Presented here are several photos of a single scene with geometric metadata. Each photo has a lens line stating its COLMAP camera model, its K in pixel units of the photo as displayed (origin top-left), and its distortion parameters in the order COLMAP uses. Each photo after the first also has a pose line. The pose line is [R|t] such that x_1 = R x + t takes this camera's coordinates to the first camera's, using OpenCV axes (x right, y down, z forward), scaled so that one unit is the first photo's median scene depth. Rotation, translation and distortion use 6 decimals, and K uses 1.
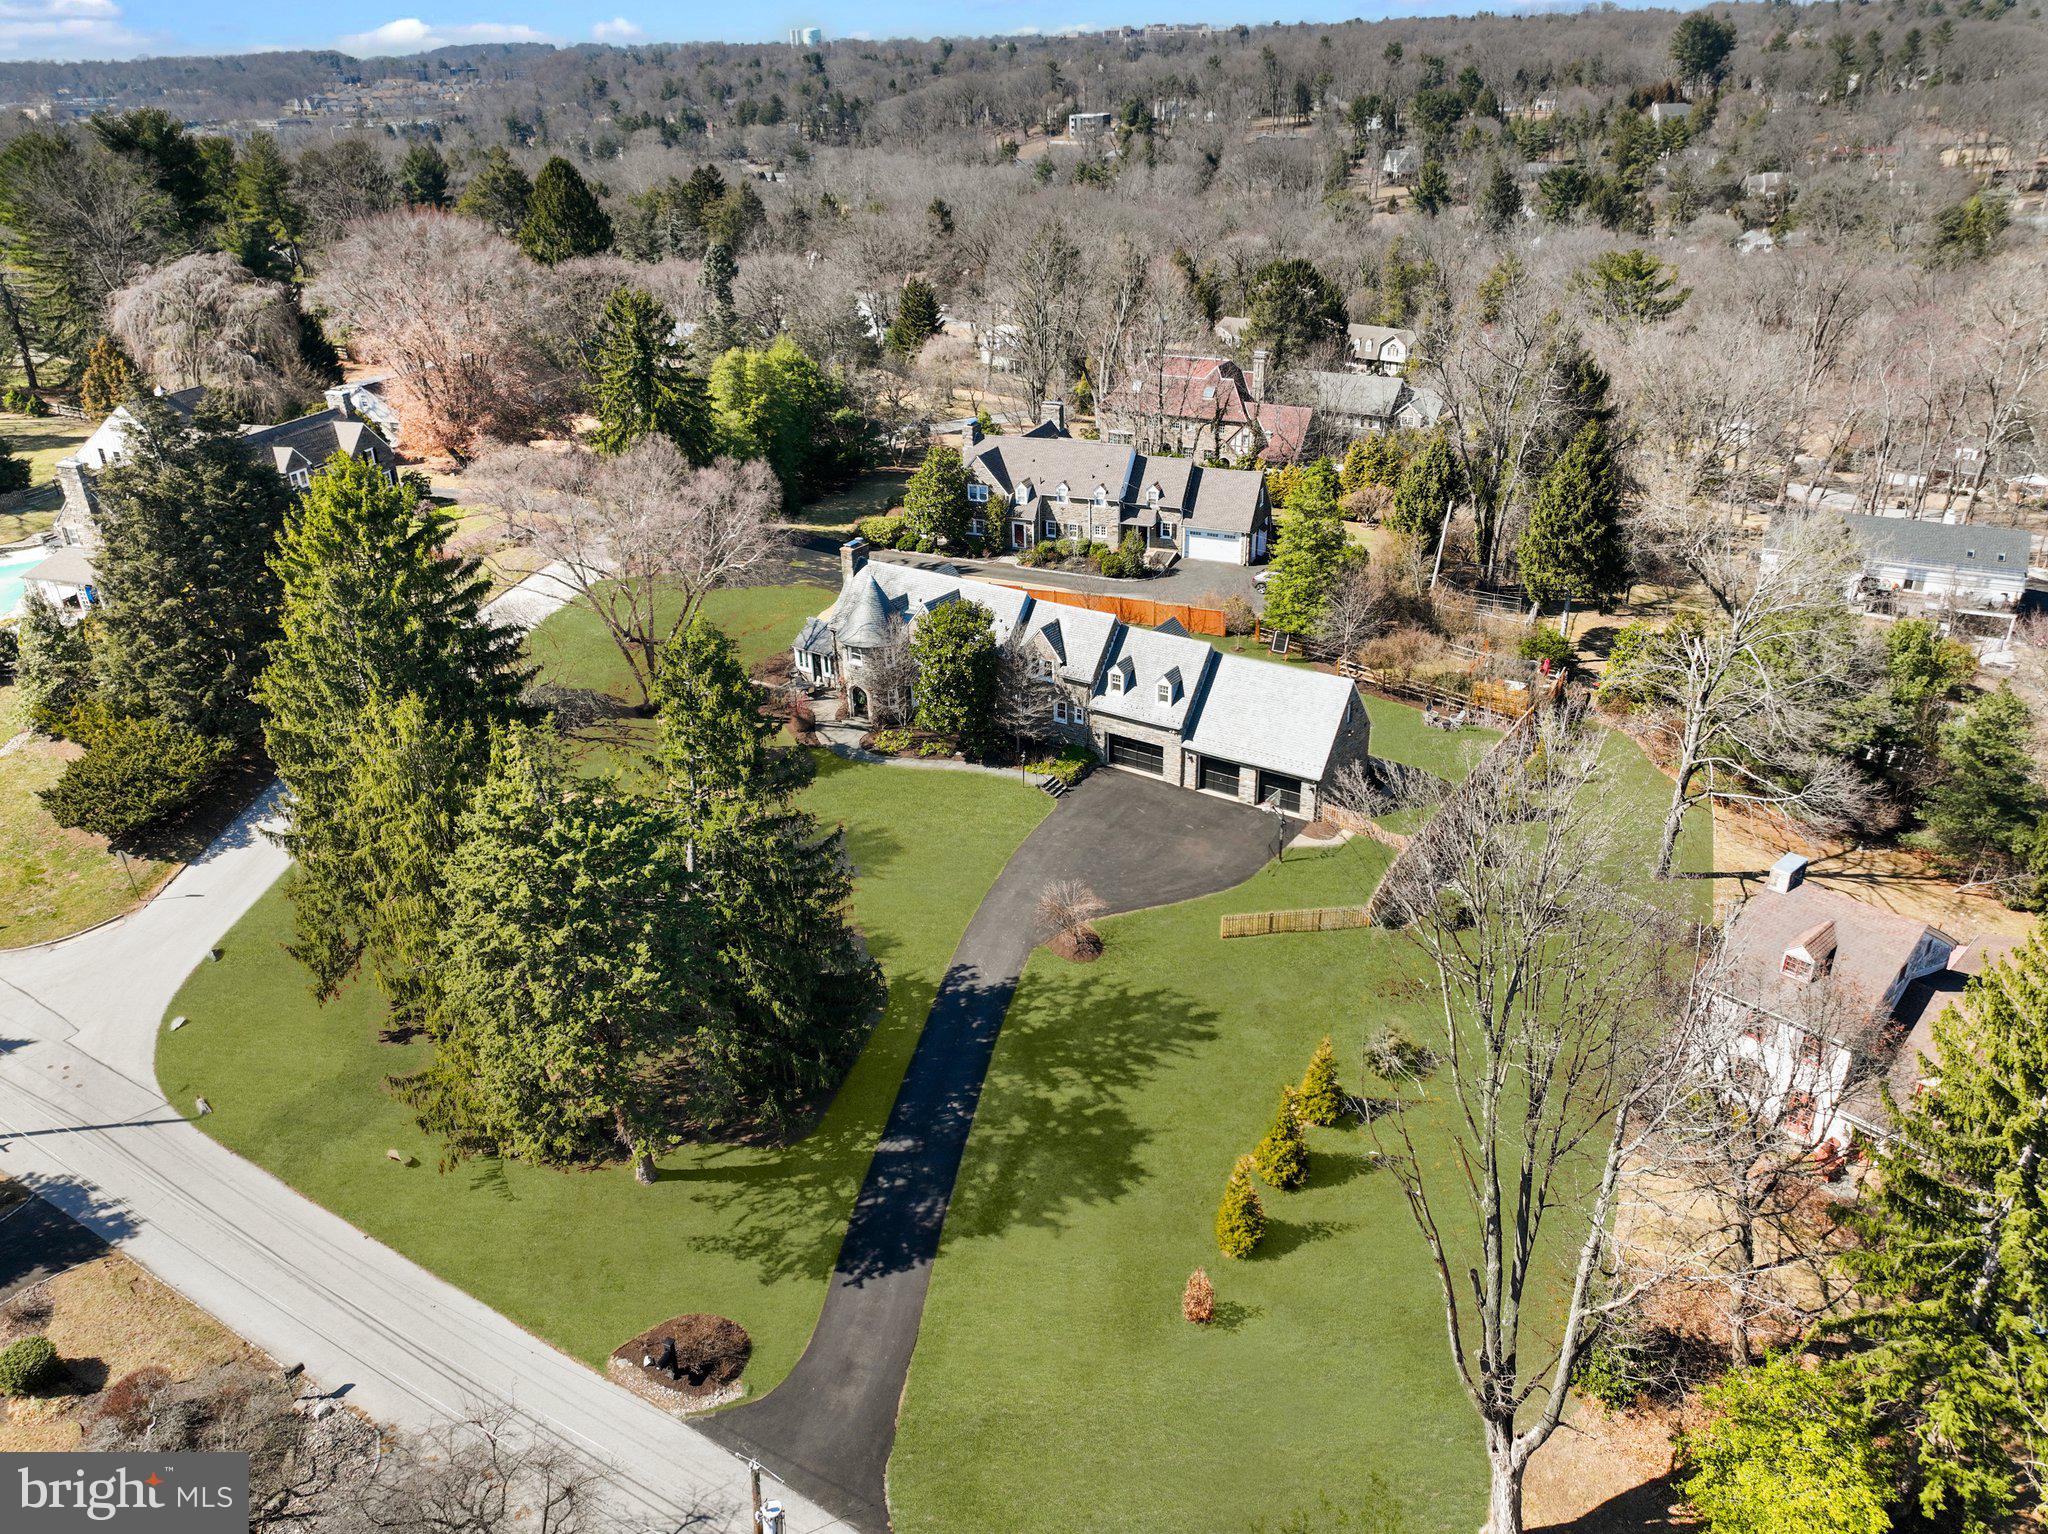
lens RADIAL K [[1453.9, 0, 1028.6], [0, 1453.9, 768.0], [0, 0, 1]] dist [-0.003036, 0.022101]
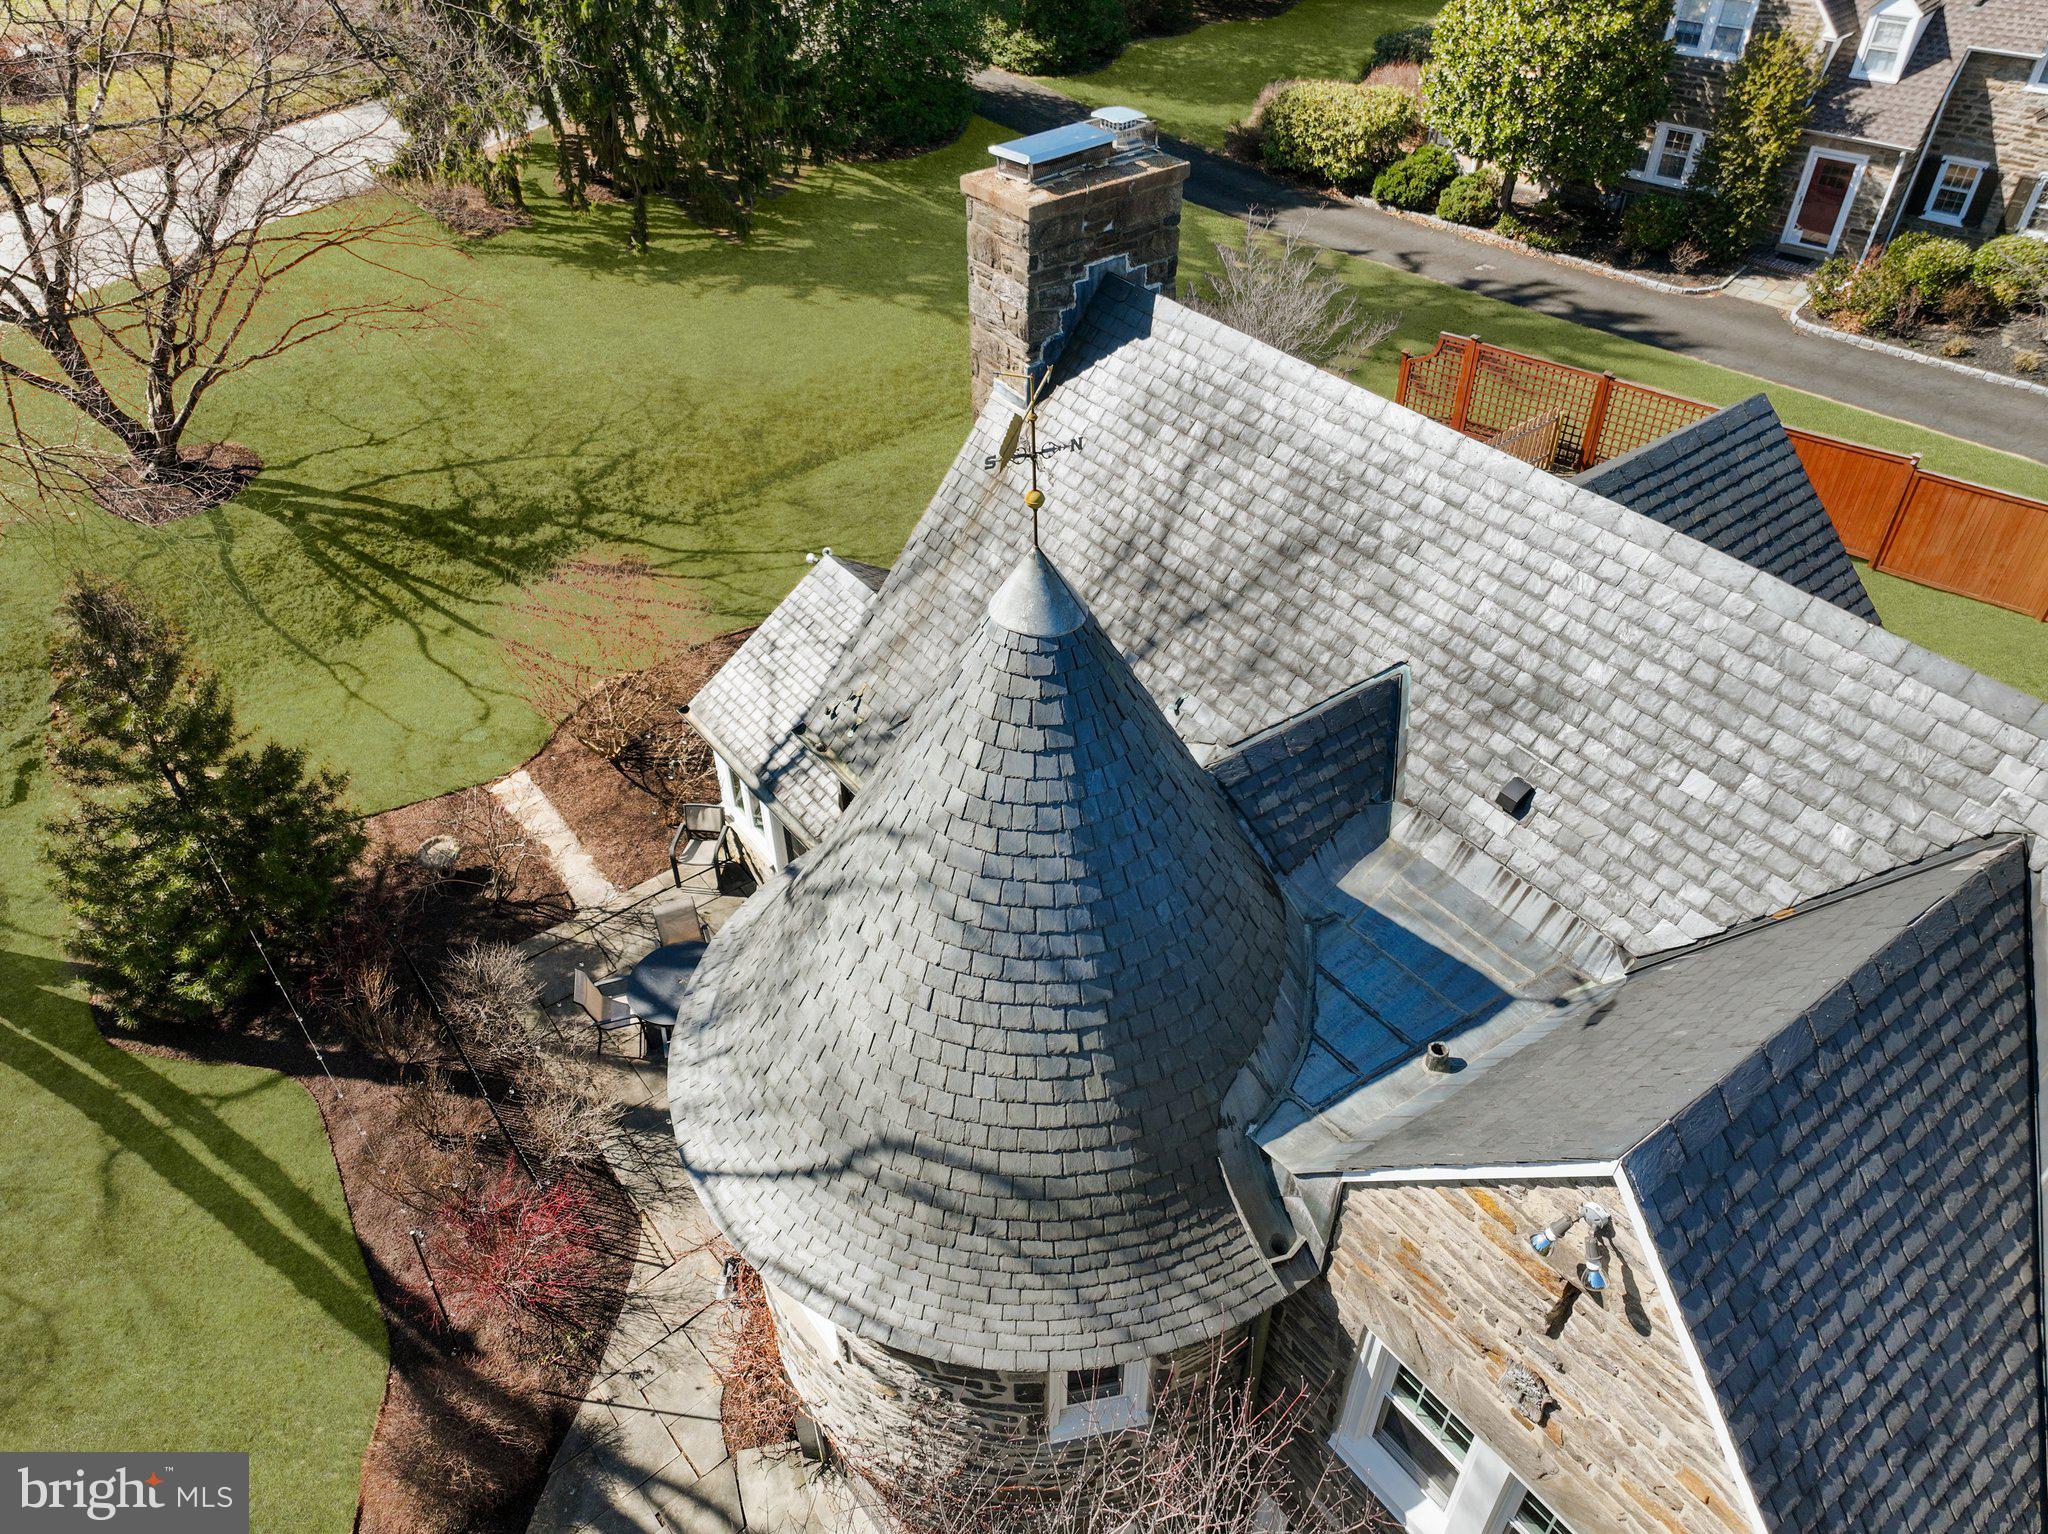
lens RADIAL K [[1453.9, 0, 1028.6], [0, 1453.9, 768.0], [0, 0, 1]] dist [-0.003036, 0.022101]
pose [[0.948390, 0.220178, -0.228206, -0.088883], [-0.159378, 0.953115, 0.257236, -0.145305], [0.274145, -0.207589, 0.939016, 0.936469]]
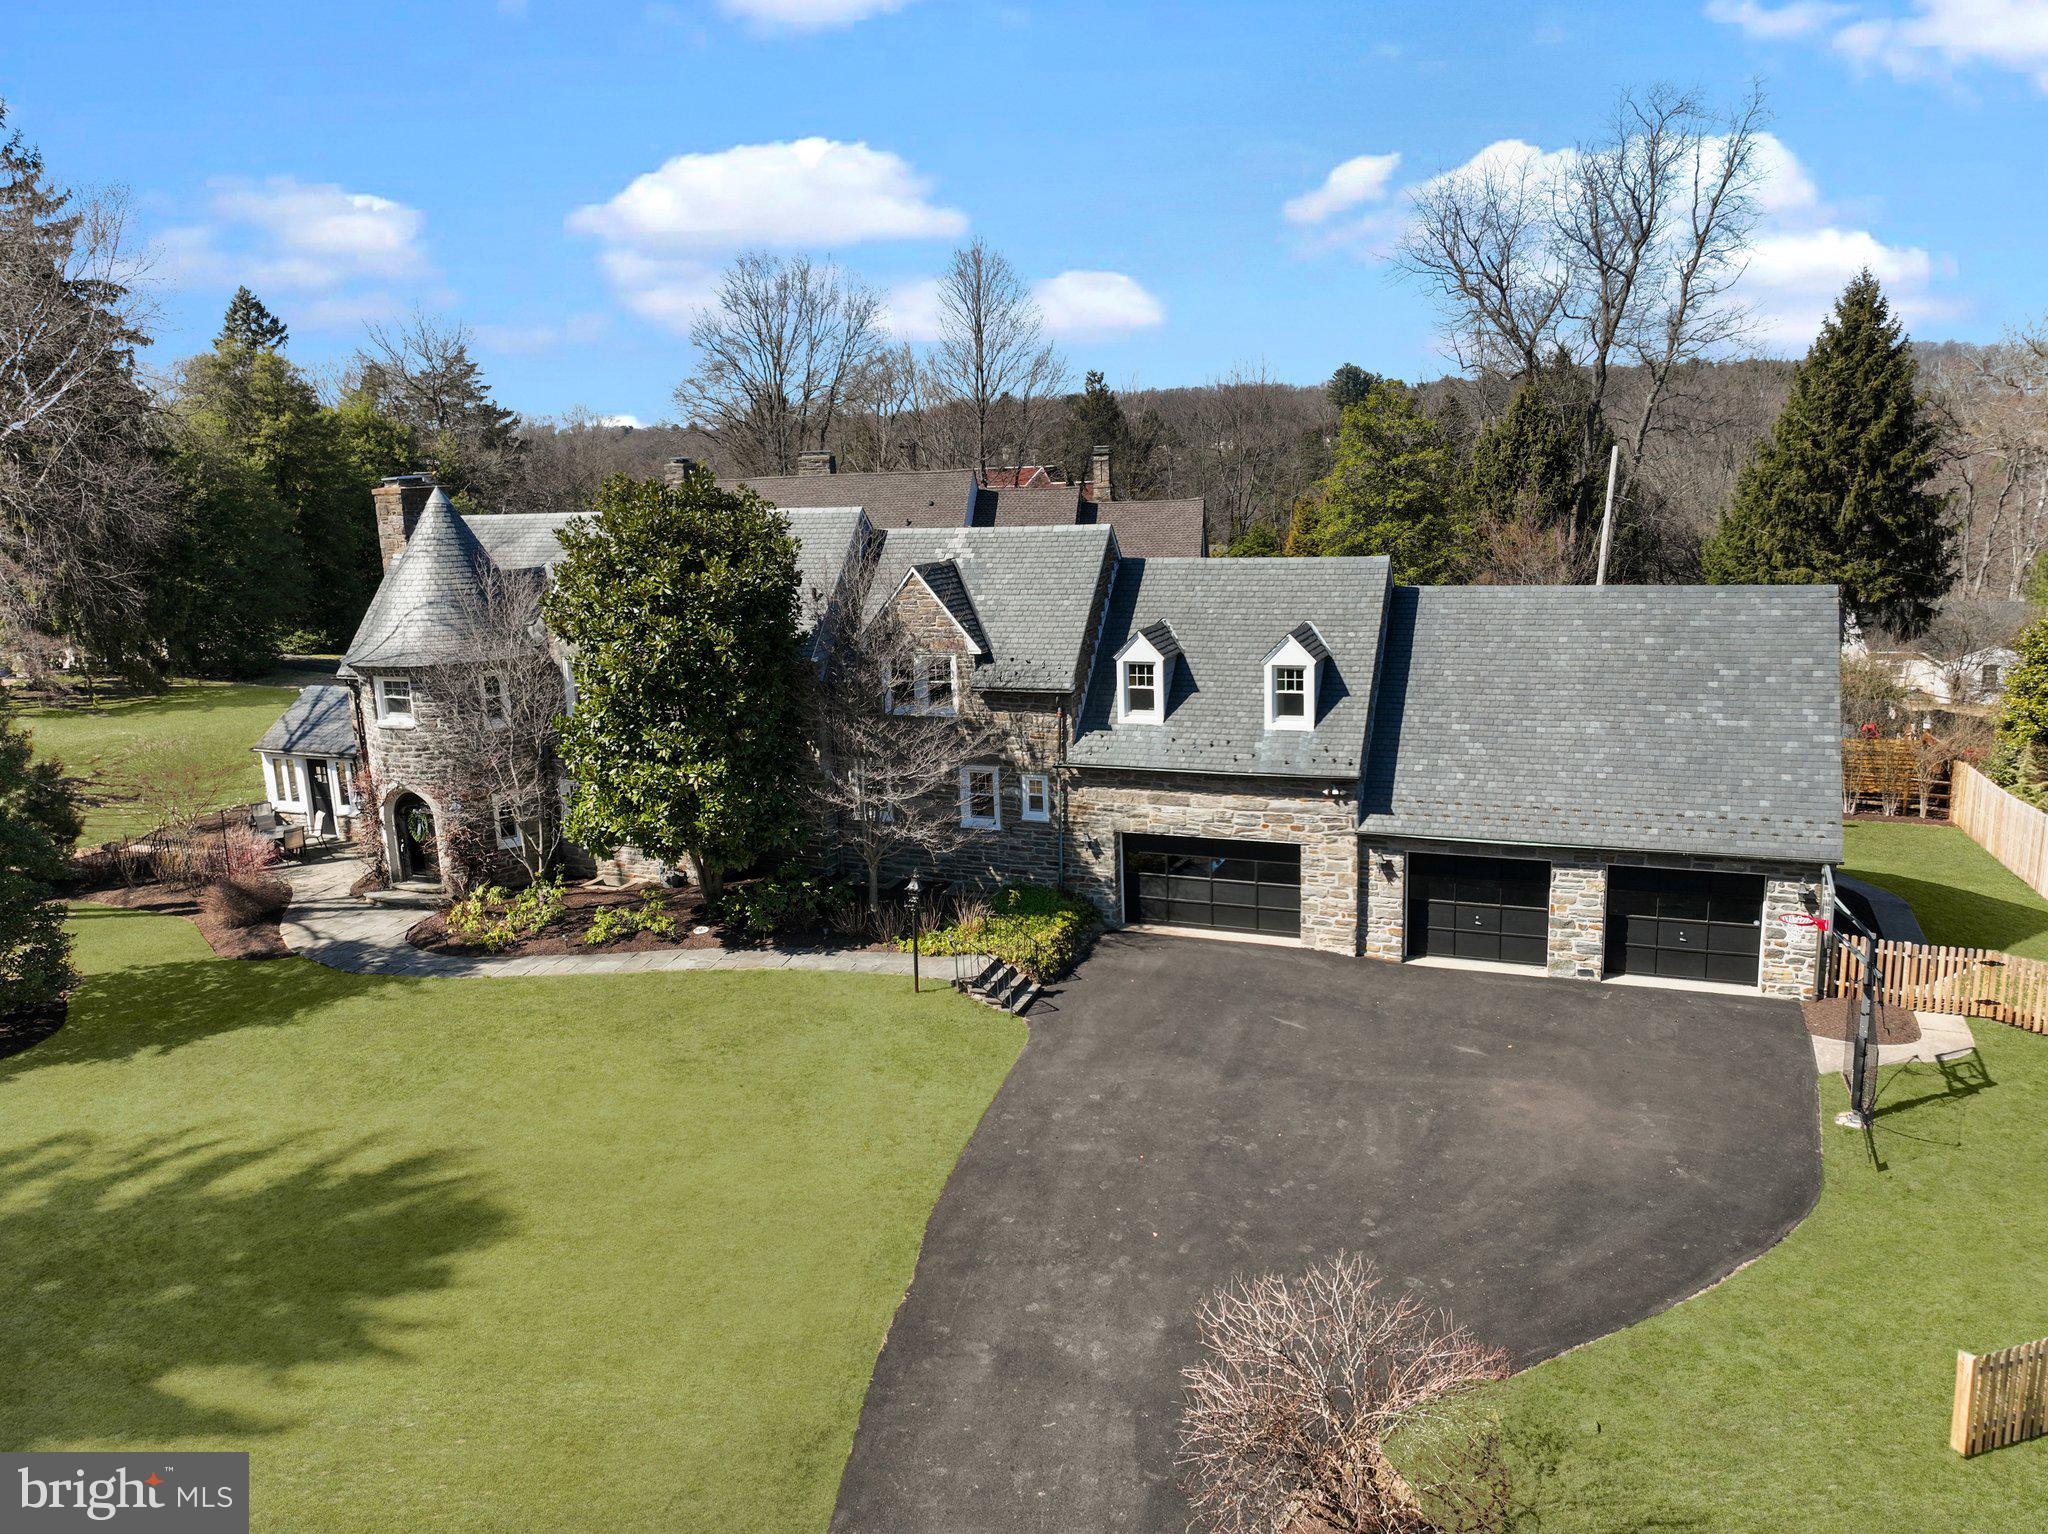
lens RADIAL K [[1496.4, 0, 1030.7], [0, 1496.4, 767.6], [0, 0, 1]] dist [0.000358, 0.001848]
pose [[0.978512, -0.054520, 0.198852, -0.040217], [0.101539, 0.966777, -0.234590, 0.043751], [-0.179456, 0.249740, 0.951538, 0.637785]]
